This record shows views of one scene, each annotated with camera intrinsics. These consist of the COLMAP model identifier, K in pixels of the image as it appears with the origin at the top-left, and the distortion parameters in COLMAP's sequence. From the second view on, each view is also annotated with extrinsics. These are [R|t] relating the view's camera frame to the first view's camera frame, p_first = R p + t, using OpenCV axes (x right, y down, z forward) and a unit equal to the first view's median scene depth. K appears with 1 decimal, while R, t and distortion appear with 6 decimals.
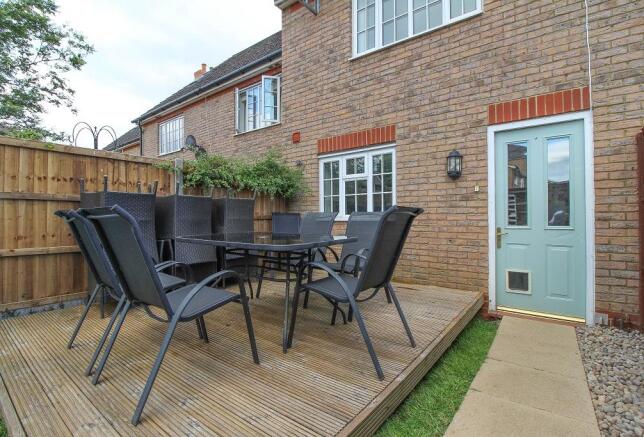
lens RADIAL K [[302.8, 0, 322.0], [0, 302.8, 218.5], [0, 0, 1]] dist [0.000349, 0.000036]
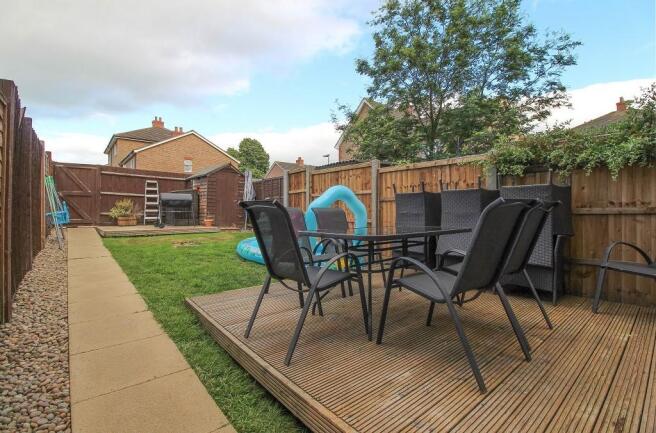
lens RADIAL K [[303.8, 0, 328.0], [0, 303.8, 216.5], [0, 0, 1]] dist [-0.014938, -0.000628]
pose [[-0.210666, 0.013878, -0.977460, 0.891453], [-0.009544, 0.999822, 0.016253, 0.003314], [0.977511, 0.012753, -0.210496, 1.052606]]
